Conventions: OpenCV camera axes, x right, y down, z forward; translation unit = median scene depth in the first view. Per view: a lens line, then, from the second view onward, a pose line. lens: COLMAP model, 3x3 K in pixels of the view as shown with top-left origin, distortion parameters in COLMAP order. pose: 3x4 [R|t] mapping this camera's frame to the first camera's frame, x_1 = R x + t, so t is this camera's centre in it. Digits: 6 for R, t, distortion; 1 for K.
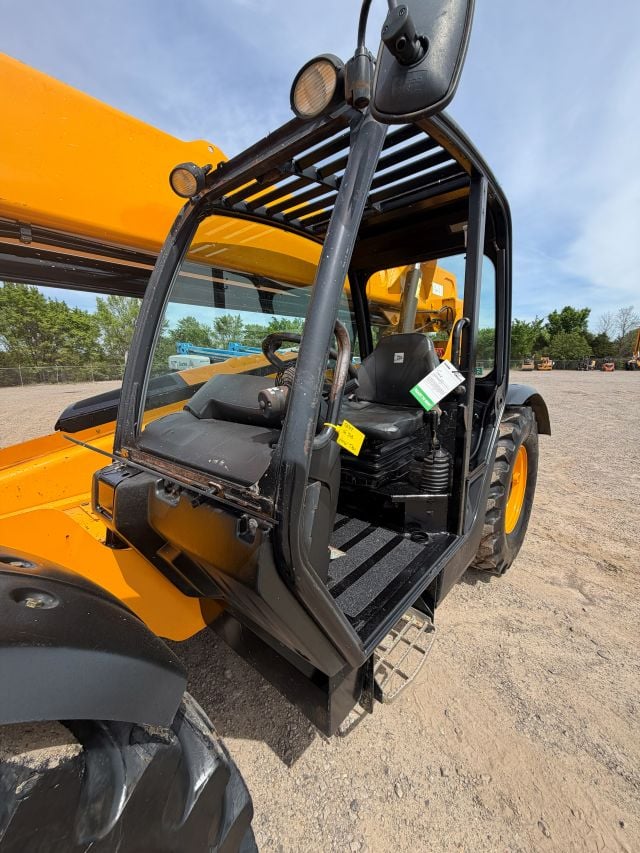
lens RADIAL K [[340.7, 0, 320.2], [0, 340.7, 422.7], [0, 0, 1]] dist [-0.000567, 0.000369]
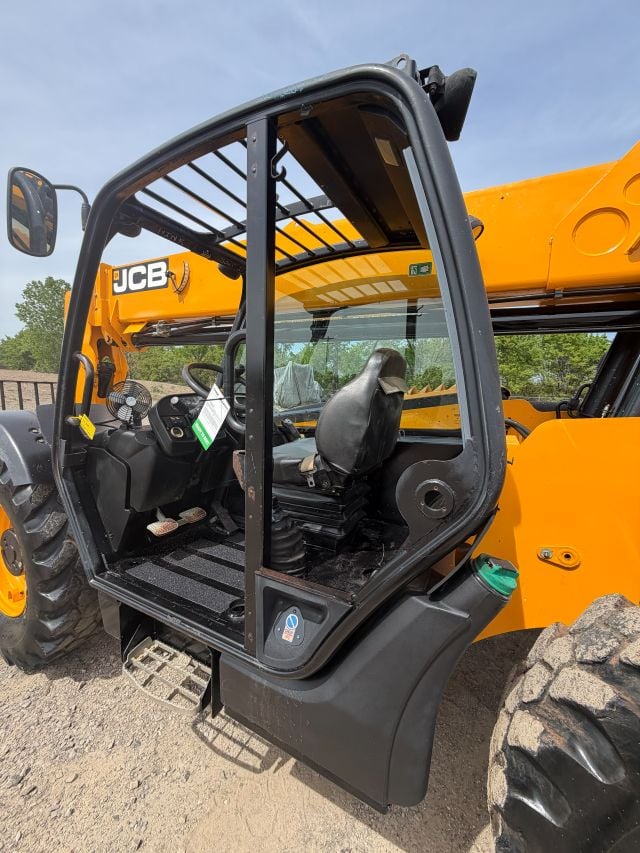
lens RADIAL K [[340.7, 0, 319.9], [0, 340.7, 422.1], [0, 0, 1]] dist [-0.000567, 0.000369]
pose [[0.228556, 0.122330, -0.965814, 0.064245], [-0.214412, 0.974039, 0.072632, -0.010975], [0.949626, 0.190481, 0.248851, 0.055224]]
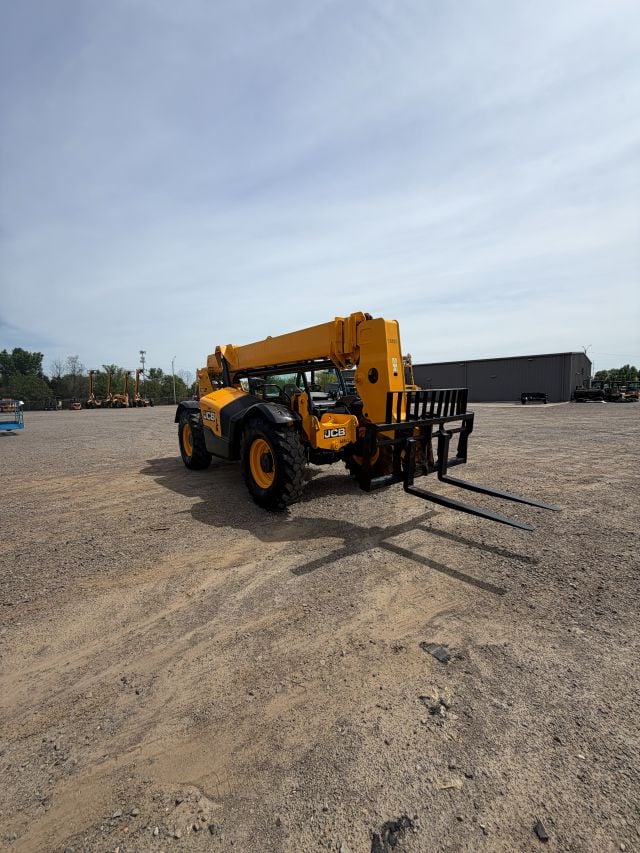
lens RADIAL K [[340.7, 0, 319.9], [0, 340.7, 421.7], [0, 0, 1]] dist [-0.000567, 0.000369]
pose [[0.179155, -0.072653, 0.981135, -0.269258], [0.192934, 0.980500, 0.037376, 0.006672], [-0.964718, 0.182598, 0.189678, 0.000344]]
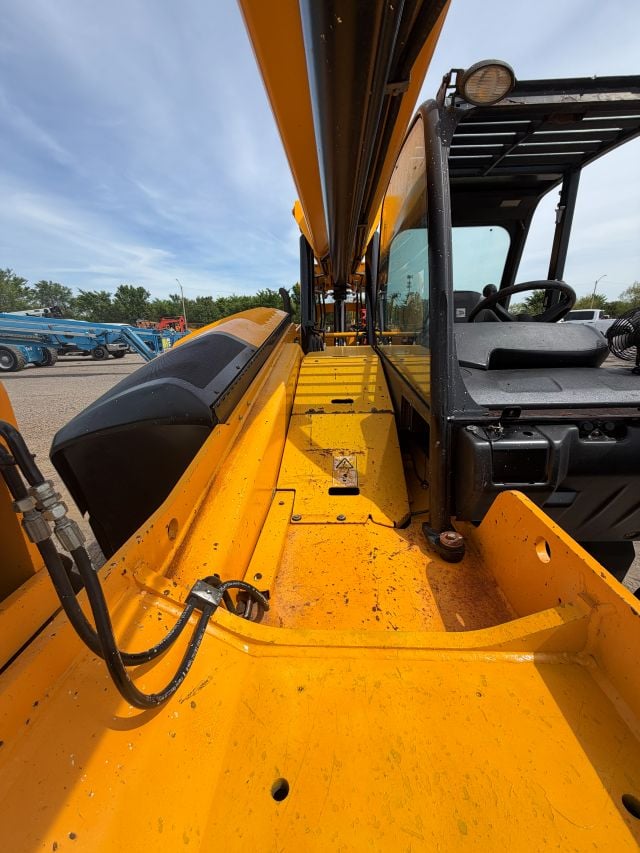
lens RADIAL K [[340.7, 0, 320.2], [0, 340.7, 422.4], [0, 0, 1]] dist [-0.000567, 0.000369]
pose [[0.784937, -0.173354, 0.594830, -0.066284], [0.119525, 0.984394, 0.129162, -0.002112], [-0.607938, -0.030287, 0.793407, 0.027209]]
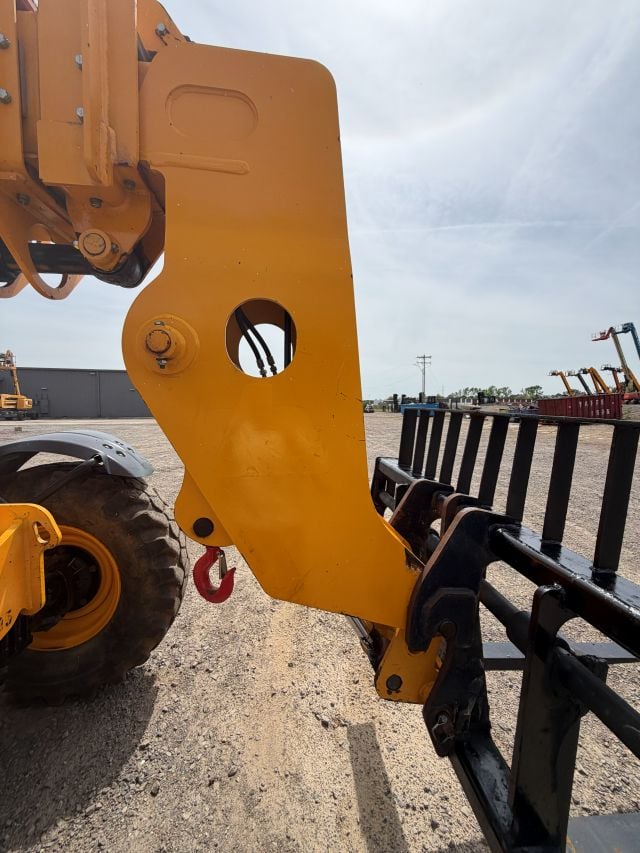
lens RADIAL K [[340.7, 0, 318.8], [0, 340.7, 423.0], [0, 0, 1]] dist [-0.000567, 0.000369]
pose [[-0.738666, -0.025935, 0.673572, -0.121964], [0.125714, 0.976427, 0.175460, -0.001337], [-0.662245, 0.214284, -0.717993, 0.025856]]
